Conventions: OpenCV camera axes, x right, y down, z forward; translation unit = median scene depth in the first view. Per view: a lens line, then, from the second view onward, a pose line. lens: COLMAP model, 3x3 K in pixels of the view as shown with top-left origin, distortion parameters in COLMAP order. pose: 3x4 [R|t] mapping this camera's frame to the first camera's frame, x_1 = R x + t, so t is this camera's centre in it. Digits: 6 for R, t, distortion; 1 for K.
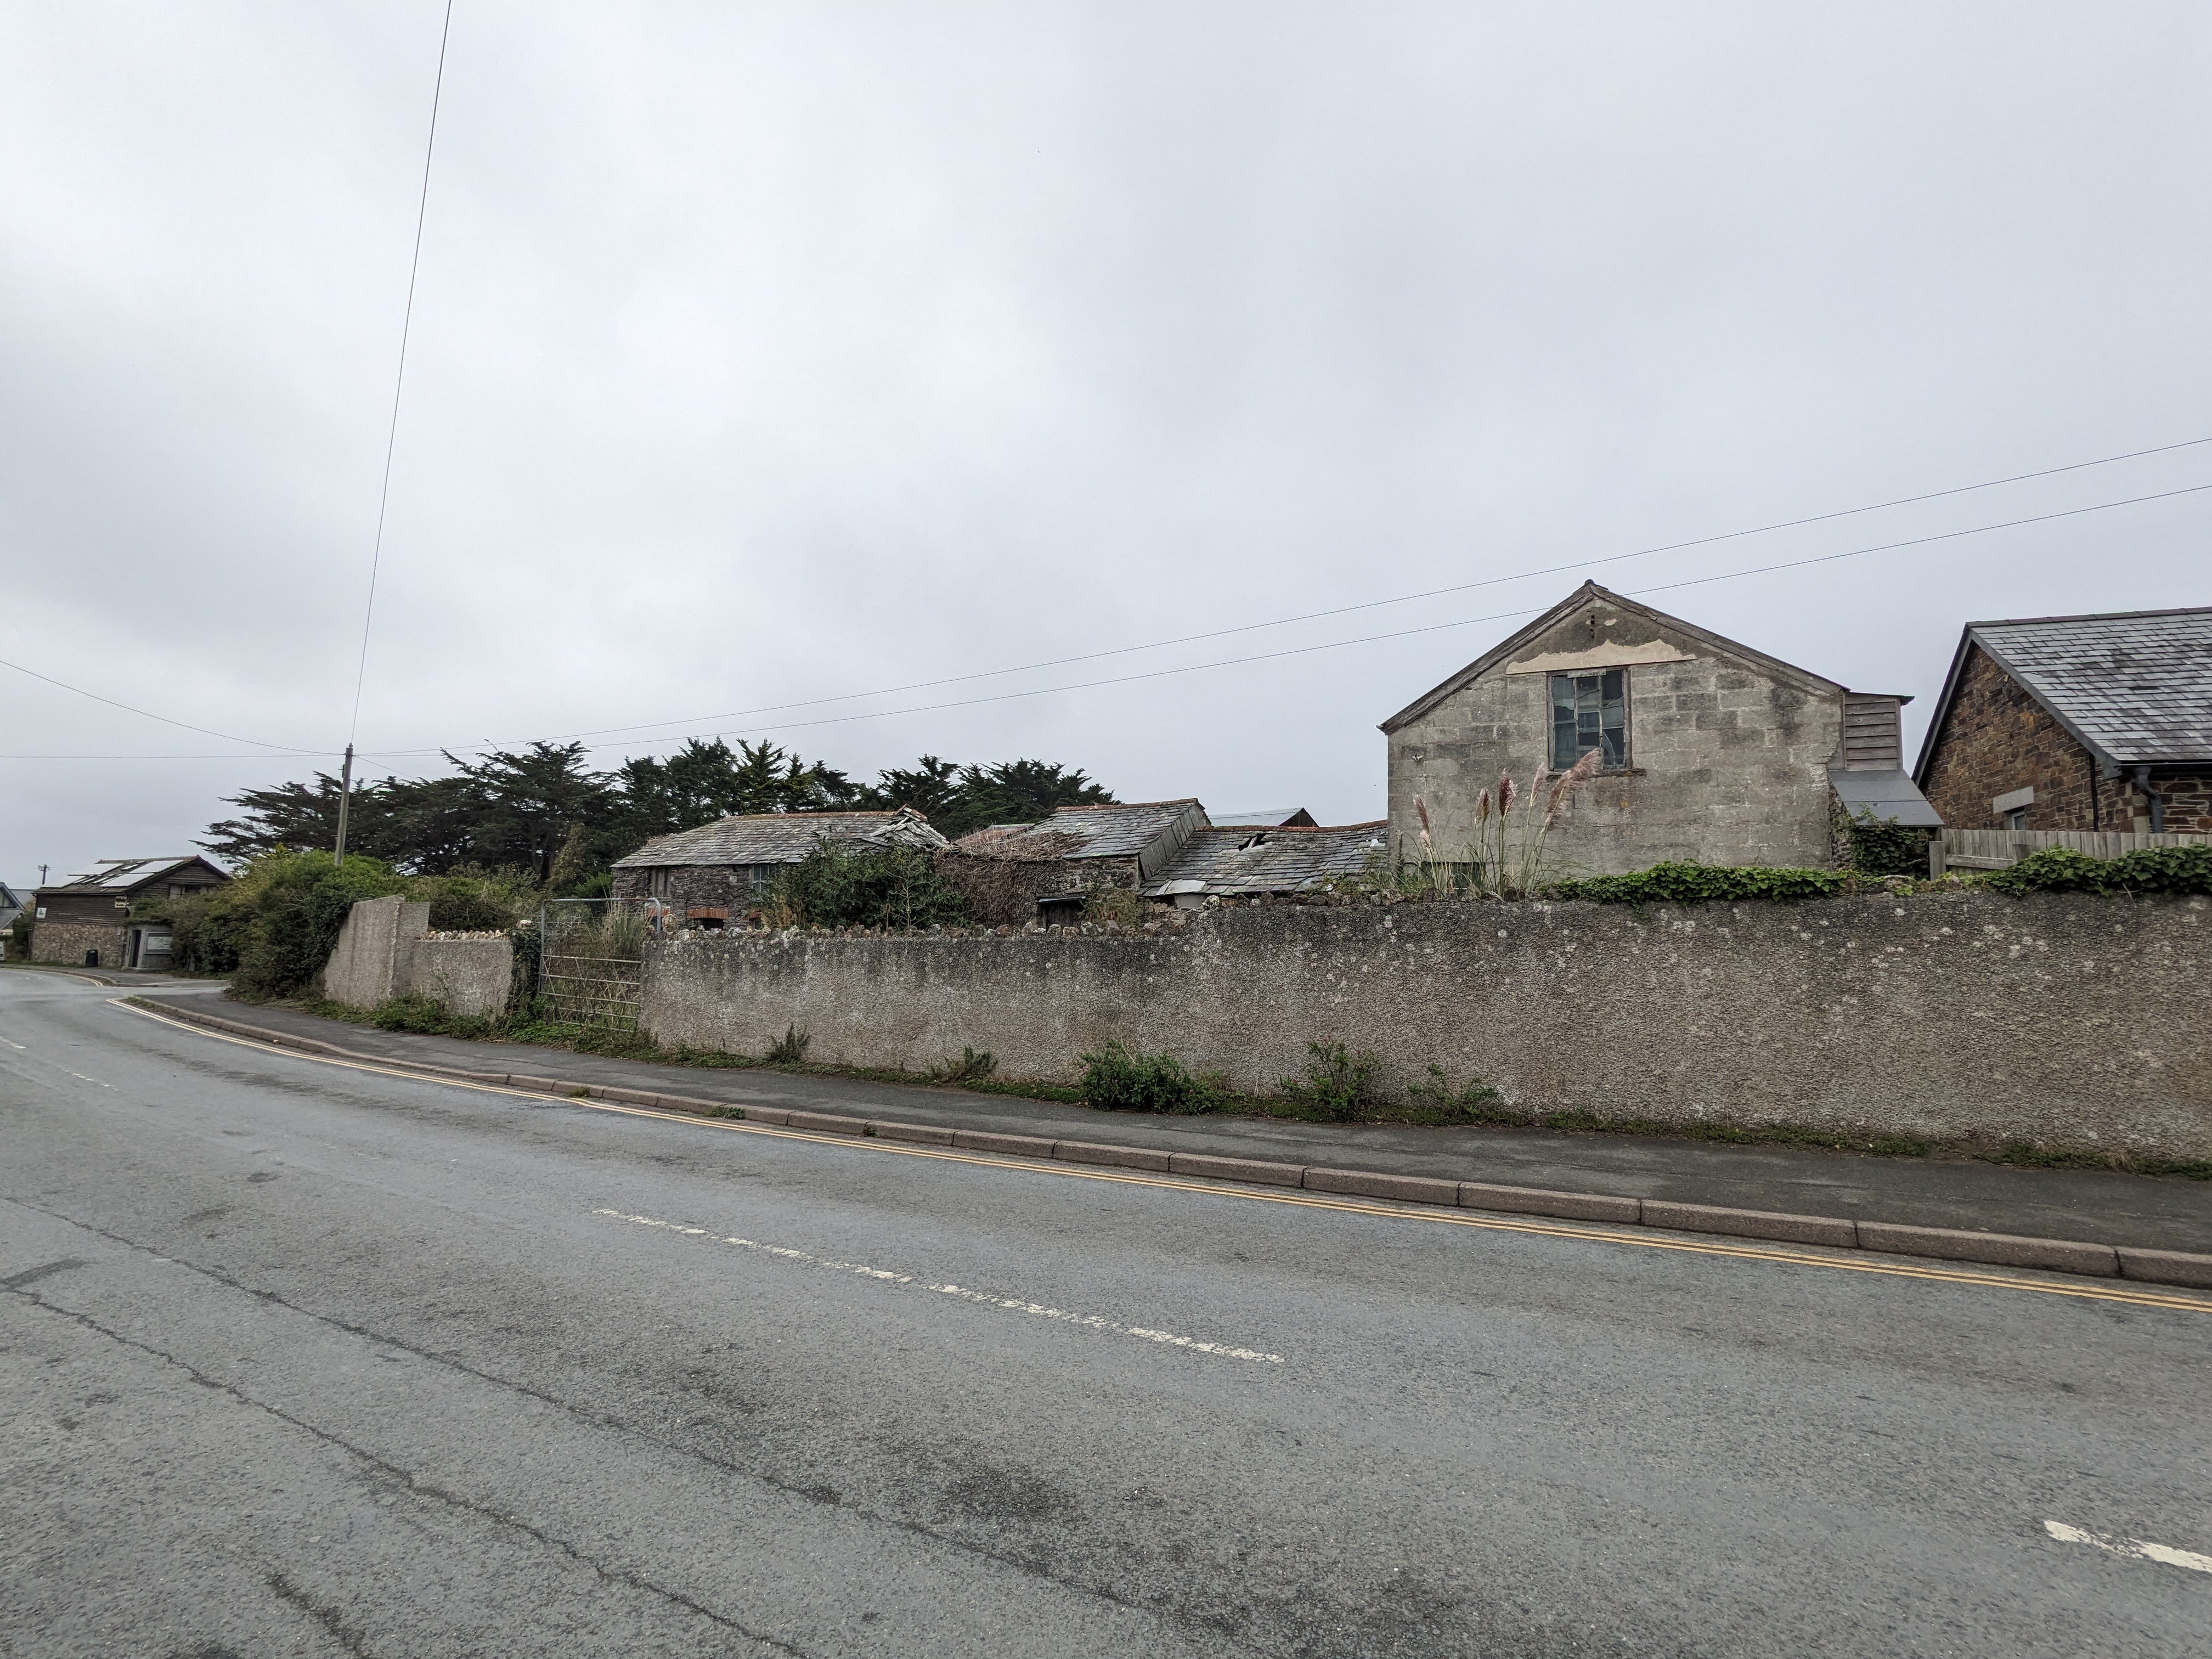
lens RADIAL K [[1063.1, 0, 1089.9], [0, 1063.1, 823.3], [0, 0, 1]] dist [-0.000639, -0.002268]
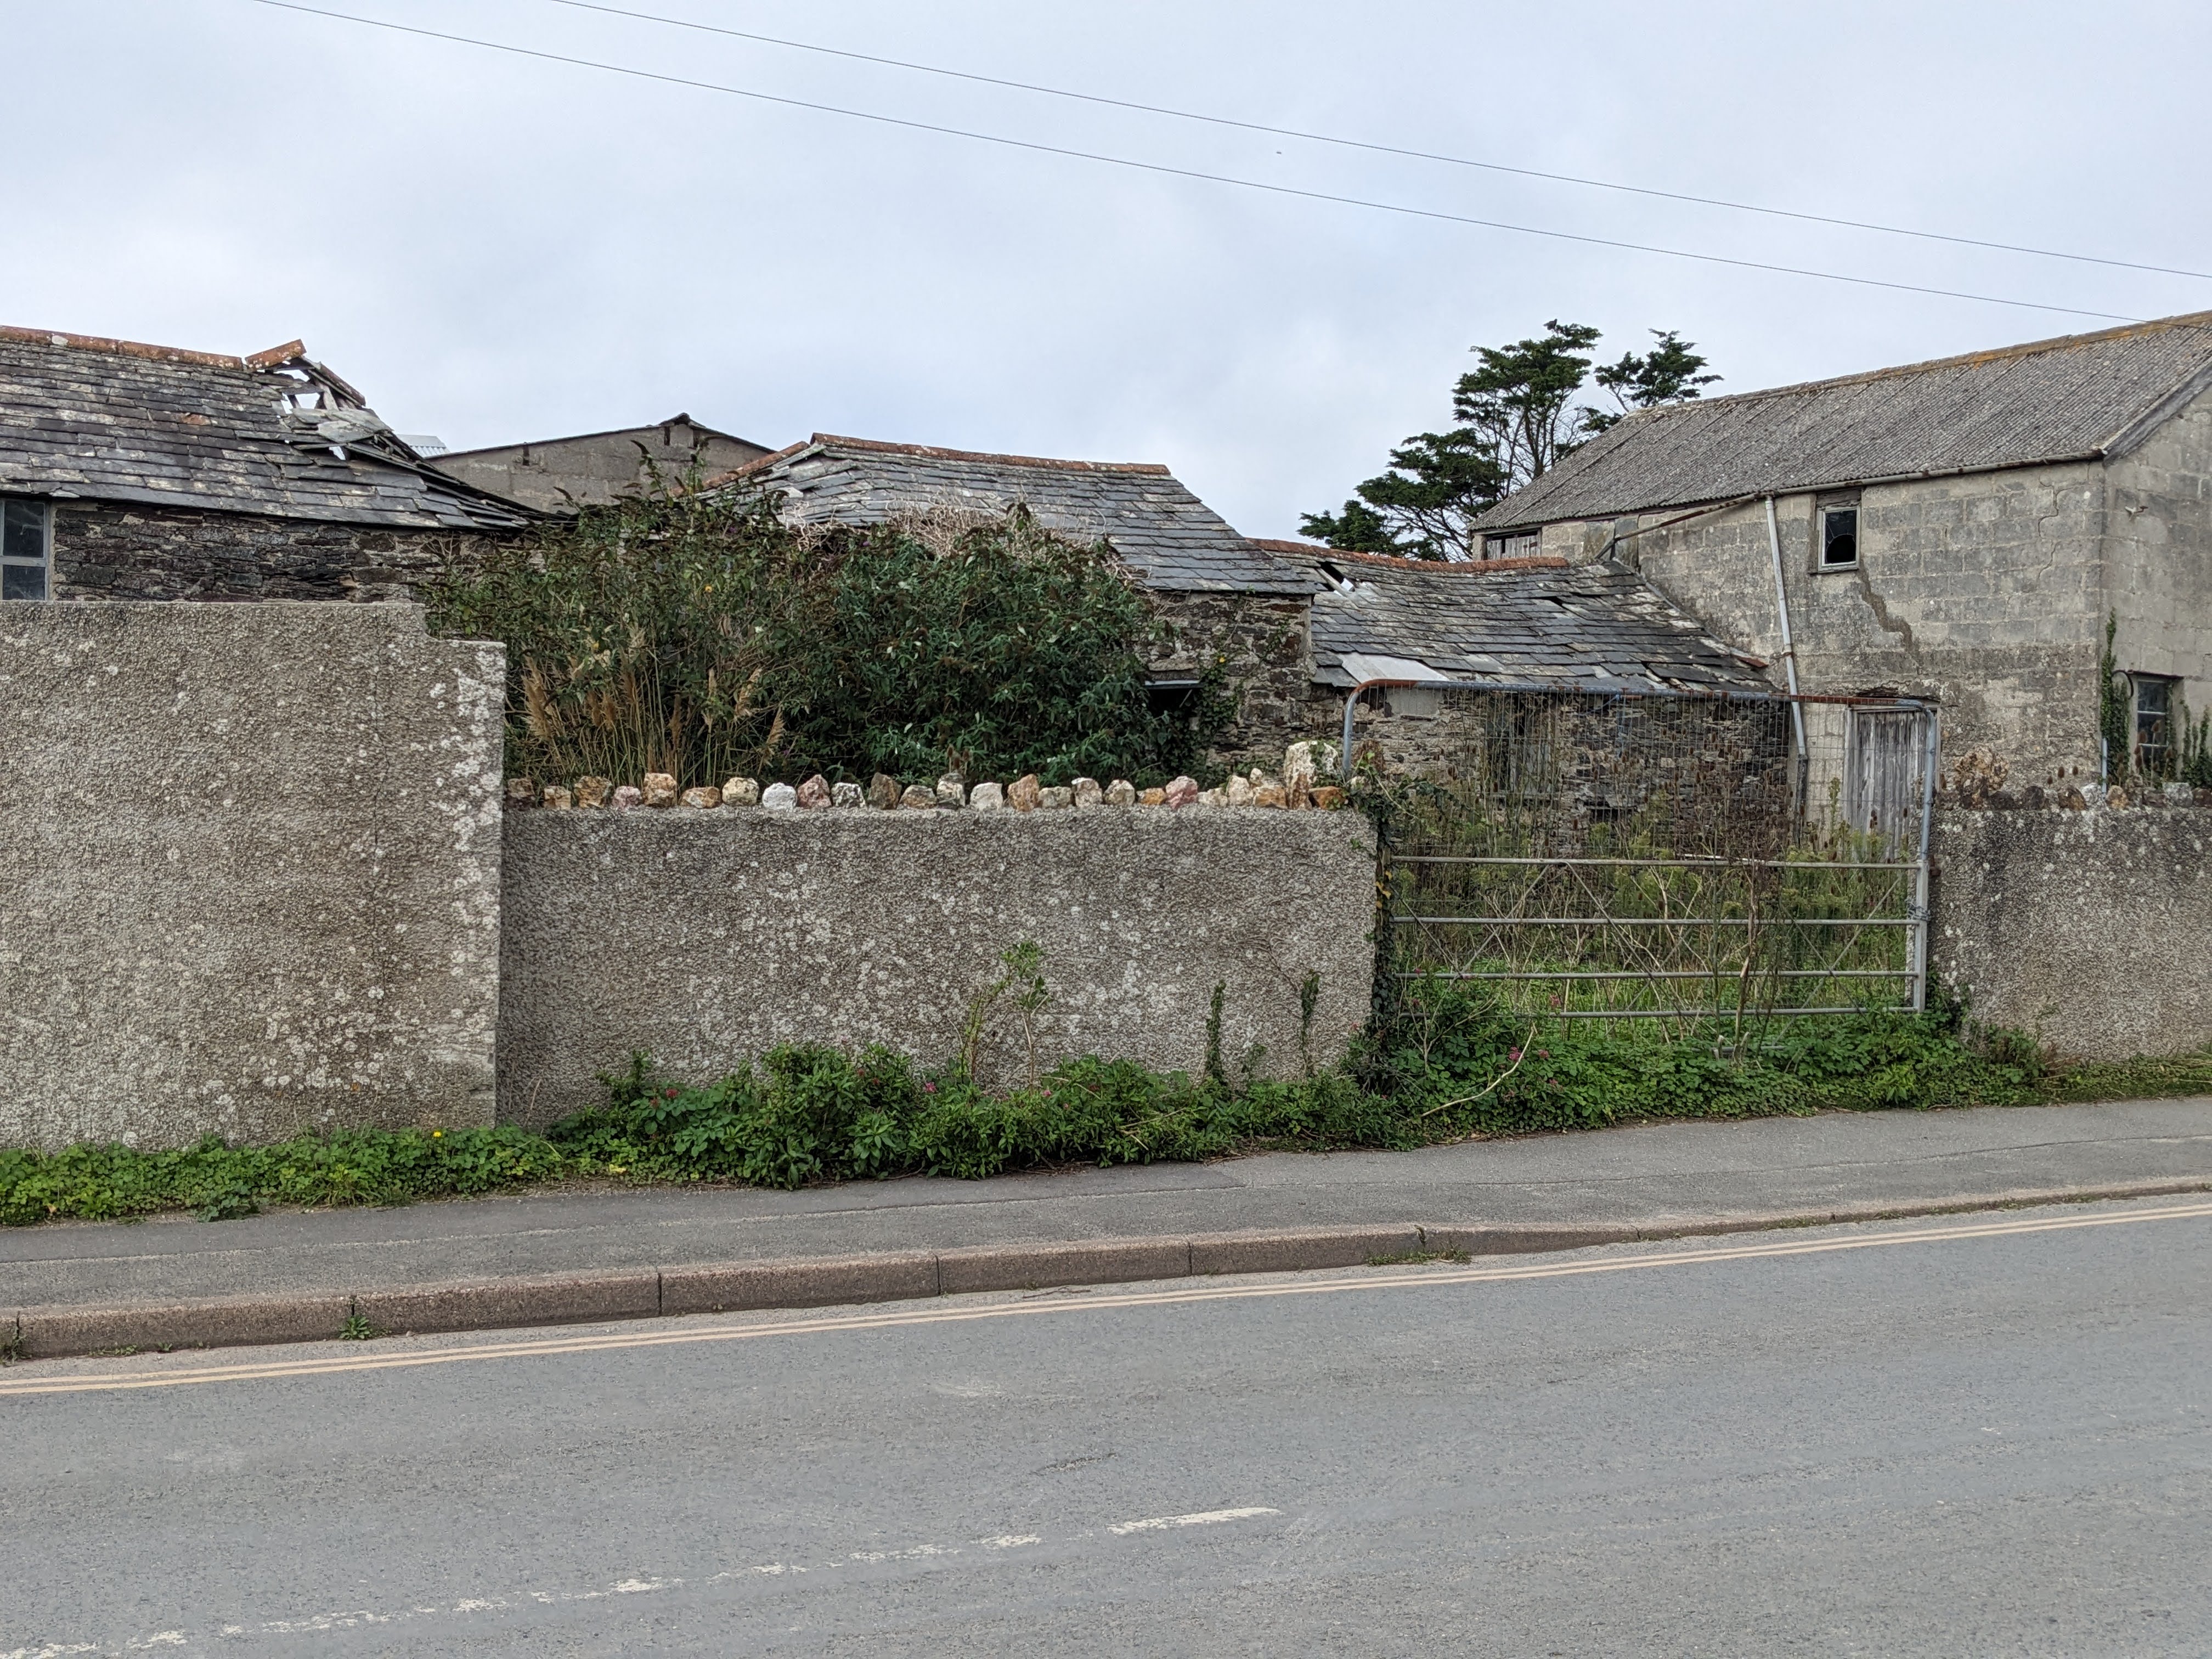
lens RADIAL K [[2458.6, 0, 1094.4], [0, 2458.6, 849.5], [0, 0, 1]] dist [0.046190, 0.000000]
pose [[0.478829, -0.032407, 0.877310, -1.462253], [-0.107292, 0.989667, 0.095117, 0.073817], [-0.871327, -0.139673, 0.470404, 0.883474]]
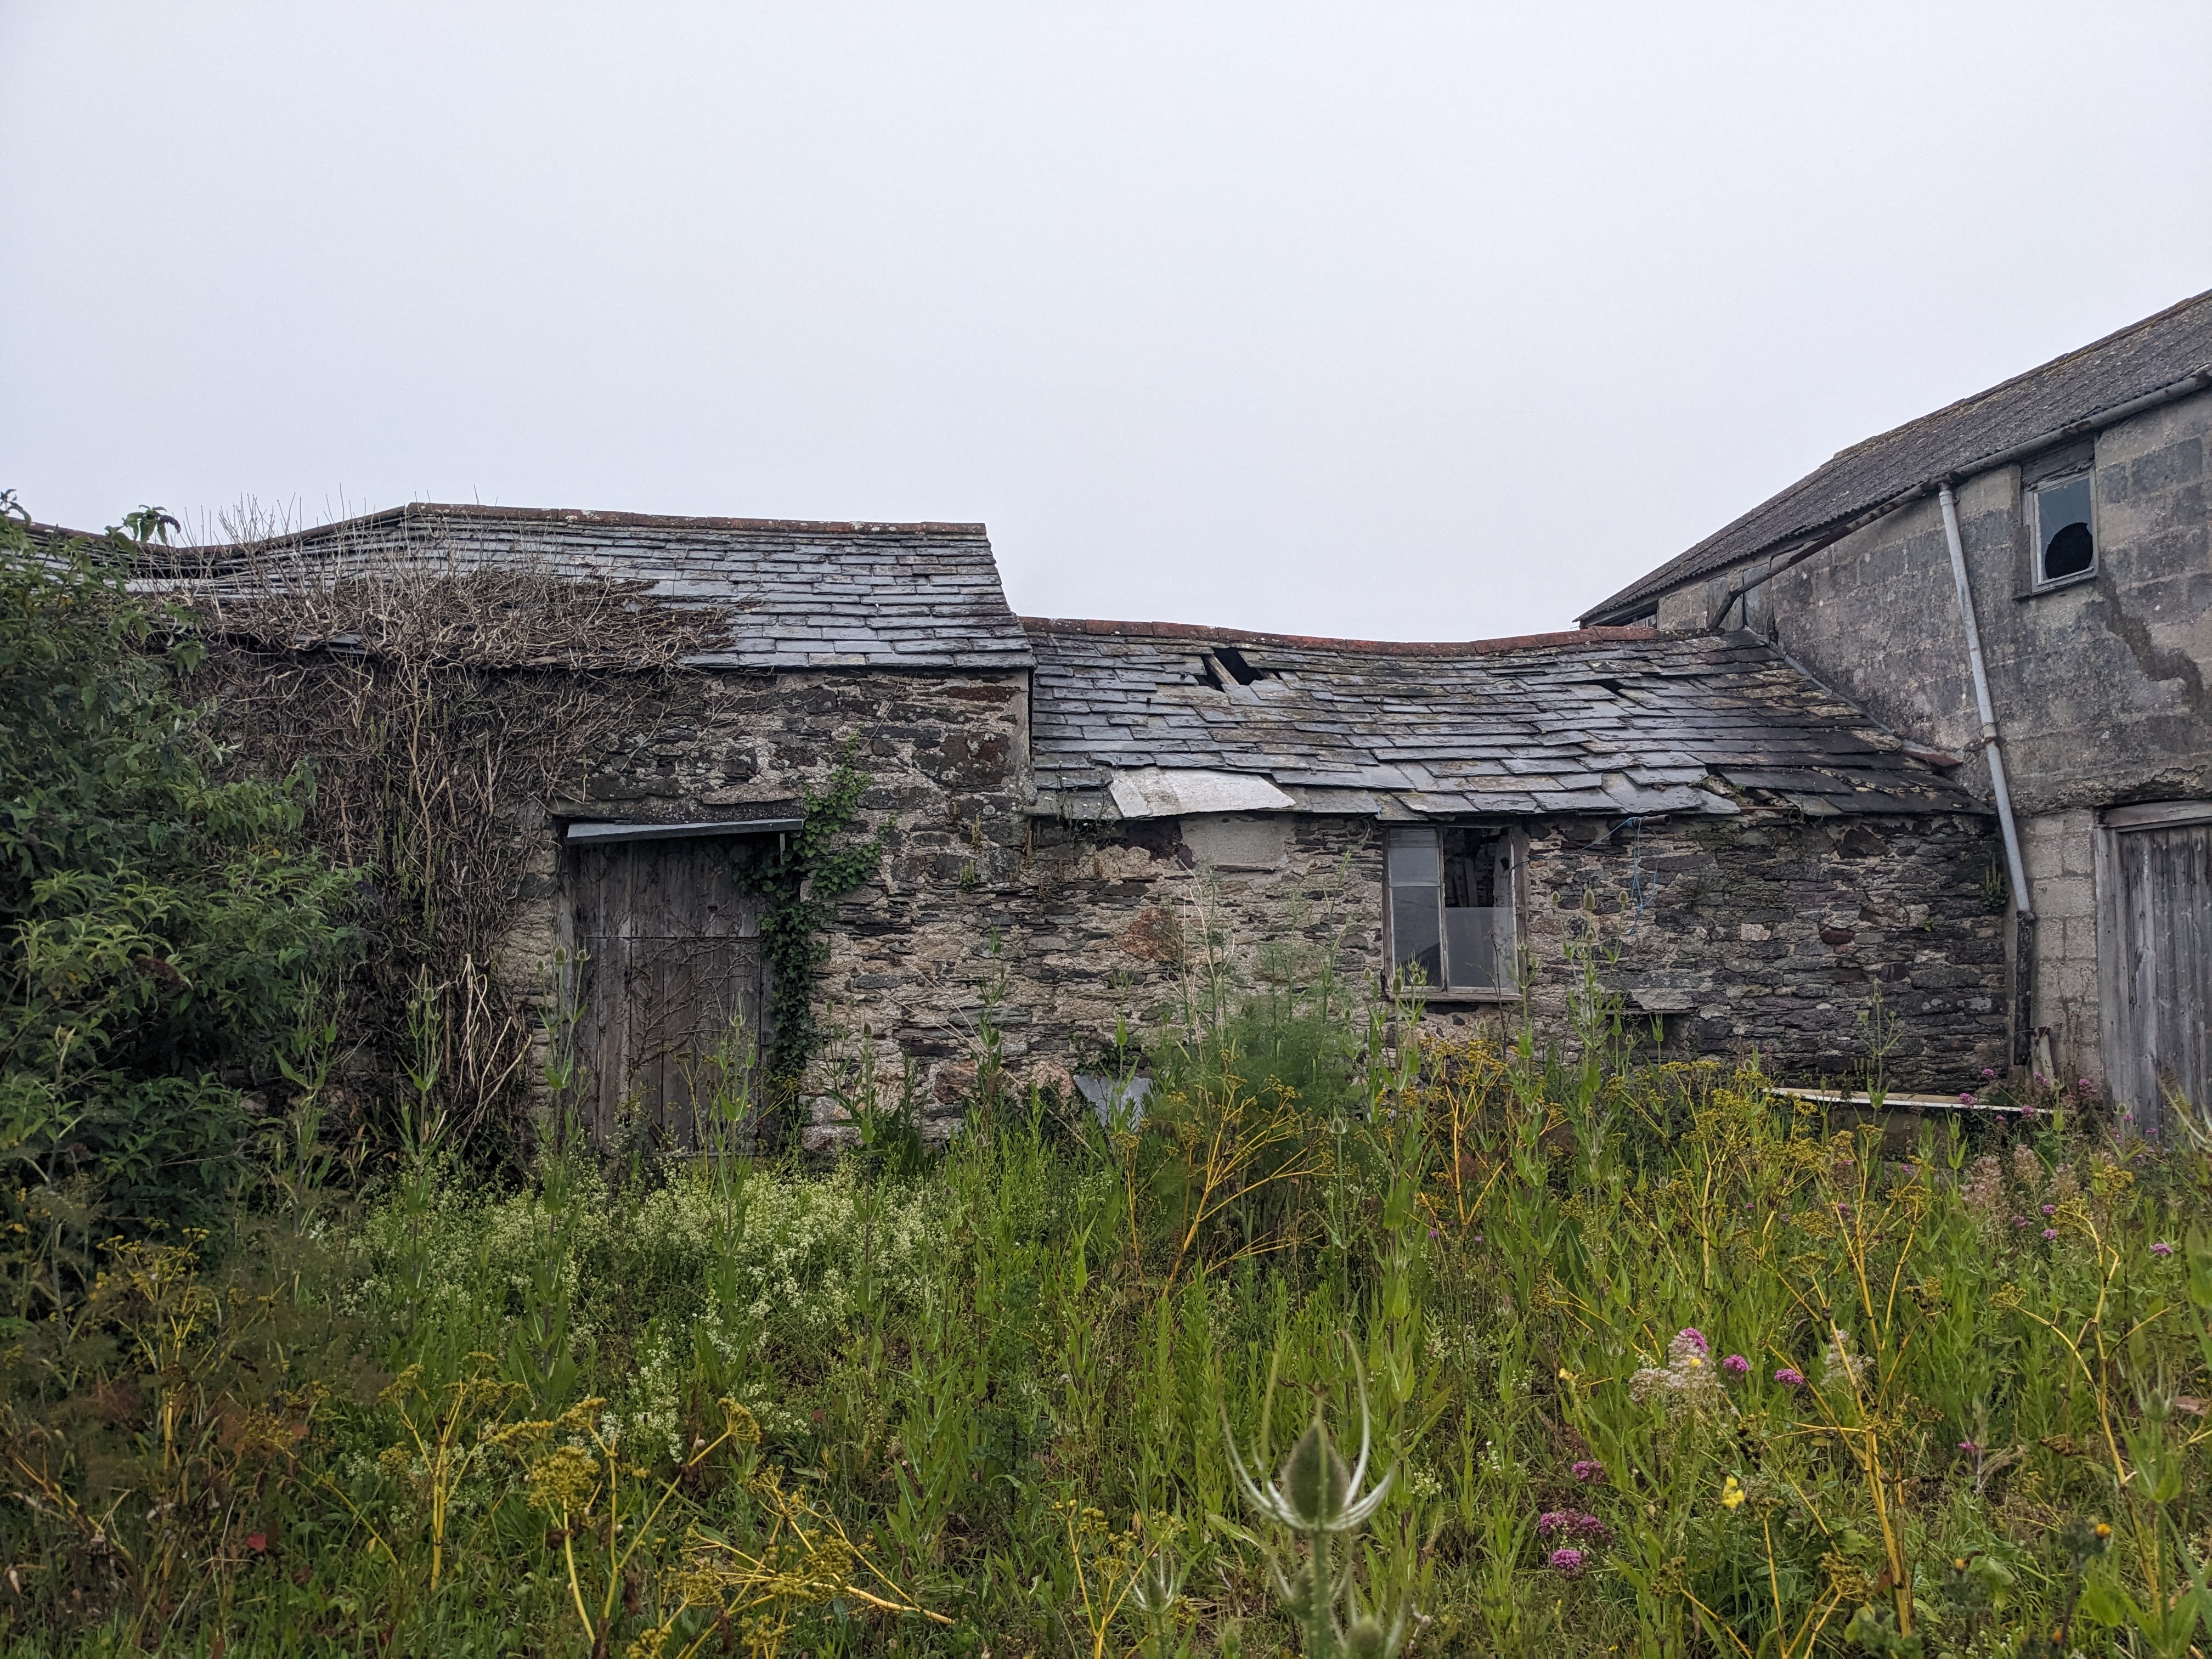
lens RADIAL K [[1771.7, 0, 1149.6], [0, 1771.7, 857.3], [0, 0, 1]] dist [0.068890, -0.106285]
pose [[0.726112, 0.015894, 0.687393, -0.386036], [-0.055361, 0.997838, 0.035406, 0.093142], [-0.685344, -0.063763, 0.725422, 1.001601]]
